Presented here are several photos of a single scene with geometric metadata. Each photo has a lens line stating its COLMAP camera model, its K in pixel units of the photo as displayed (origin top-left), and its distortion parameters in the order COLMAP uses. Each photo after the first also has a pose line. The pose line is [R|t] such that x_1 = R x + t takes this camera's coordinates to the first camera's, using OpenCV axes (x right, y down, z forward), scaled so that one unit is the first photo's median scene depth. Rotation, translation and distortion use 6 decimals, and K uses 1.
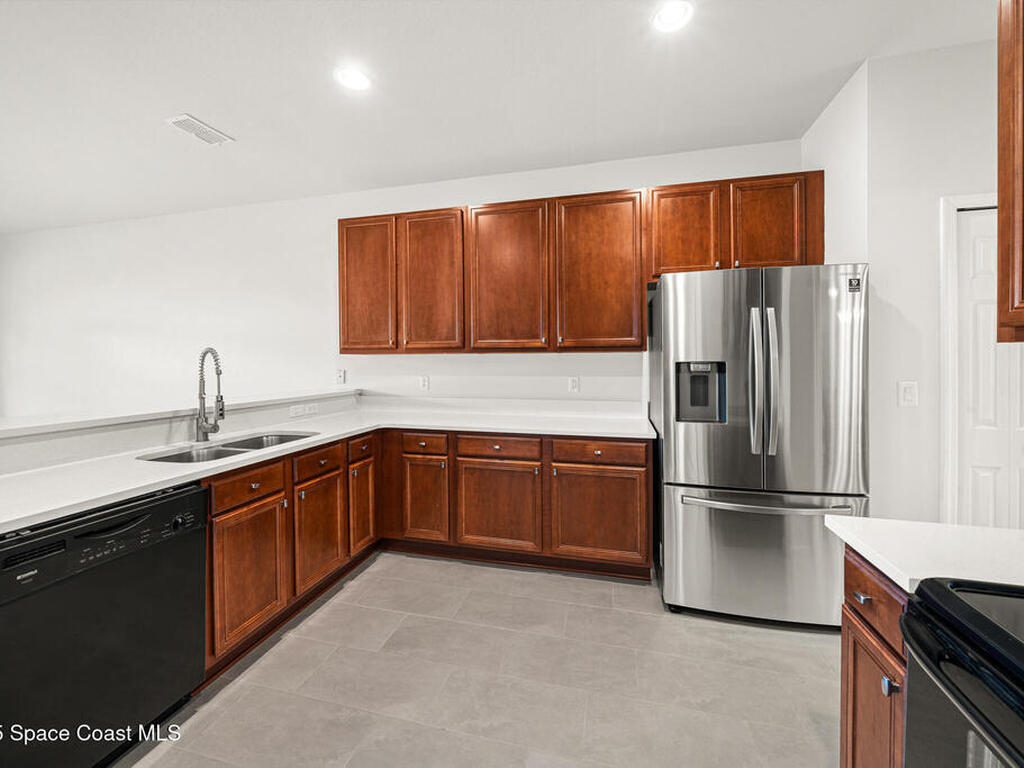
lens RADIAL K [[399.0, 0, 505.3], [0, 399.0, 364.6], [0, 0, 1]] dist [-0.010373, 0.000184]
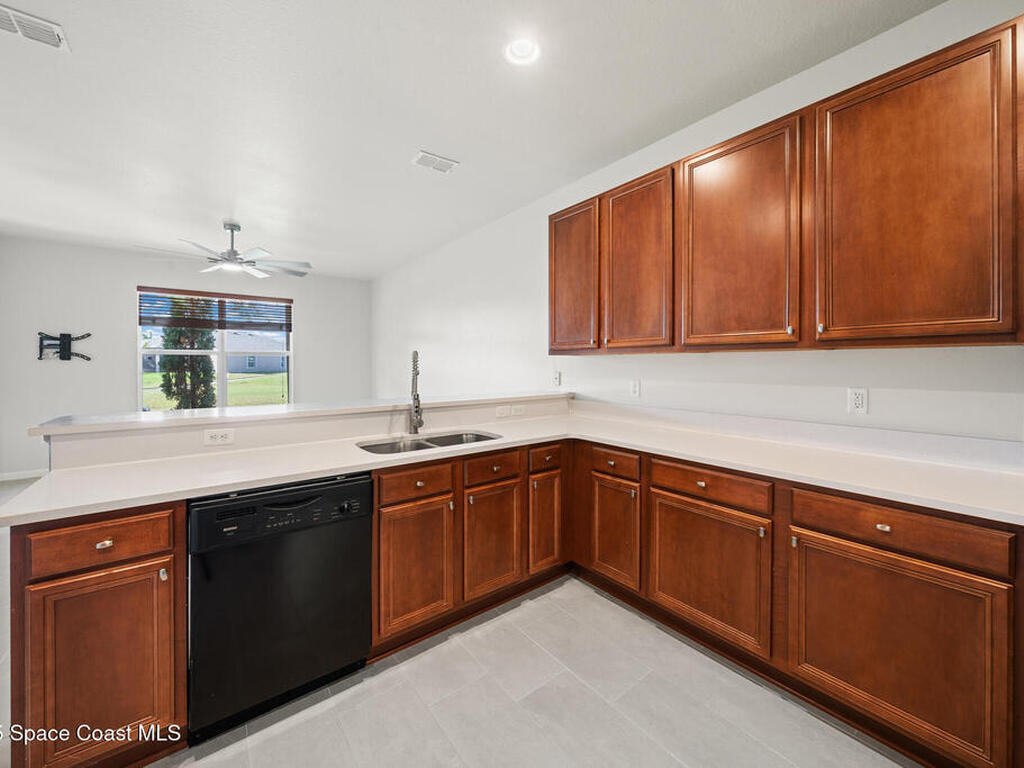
lens RADIAL K [[399.0, 0, 527.0], [0, 399.0, 367.2], [0, 0, 1]] dist [-0.010373, 0.000184]
pose [[0.800134, 0.006697, -0.599784, 0.154659], [-0.005003, 0.999977, 0.004491, -0.002351], [0.599800, -0.000593, 0.800150, 0.250633]]
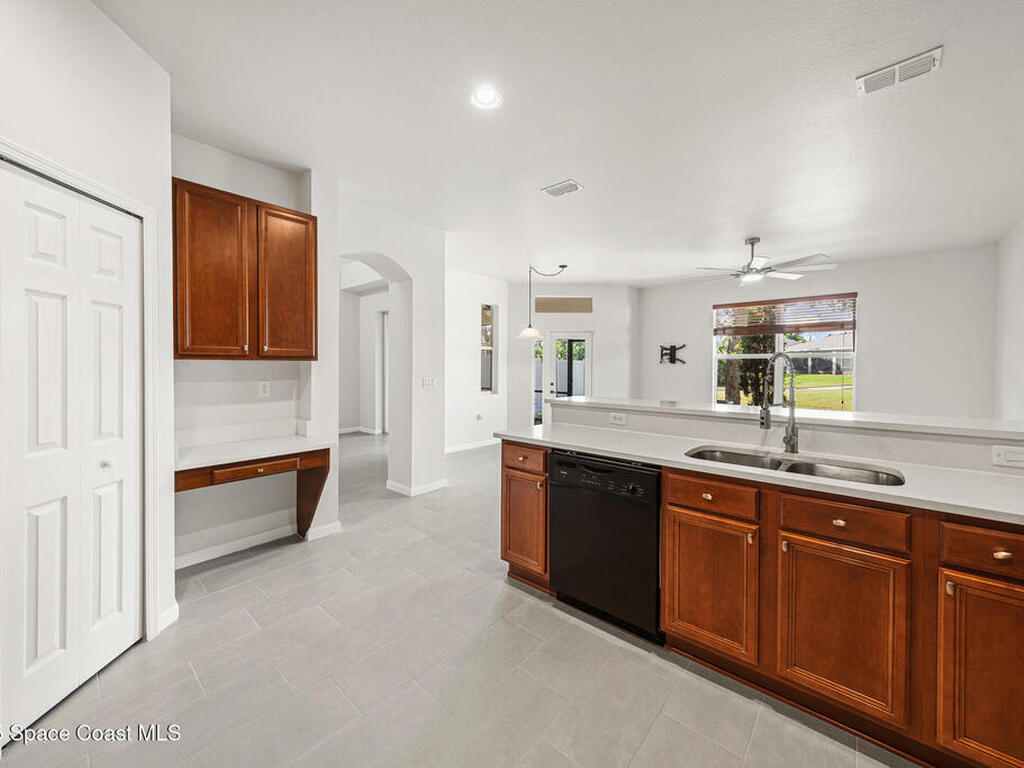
lens RADIAL K [[399.0, 0, 508.4], [0, 399.0, 370.8], [0, 0, 1]] dist [-0.010373, 0.000184]
pose [[-0.453099, 0.013220, -0.891362, 0.322943], [-0.006387, 0.999816, 0.018074, -0.009216], [0.891438, 0.013882, -0.452931, 0.738277]]
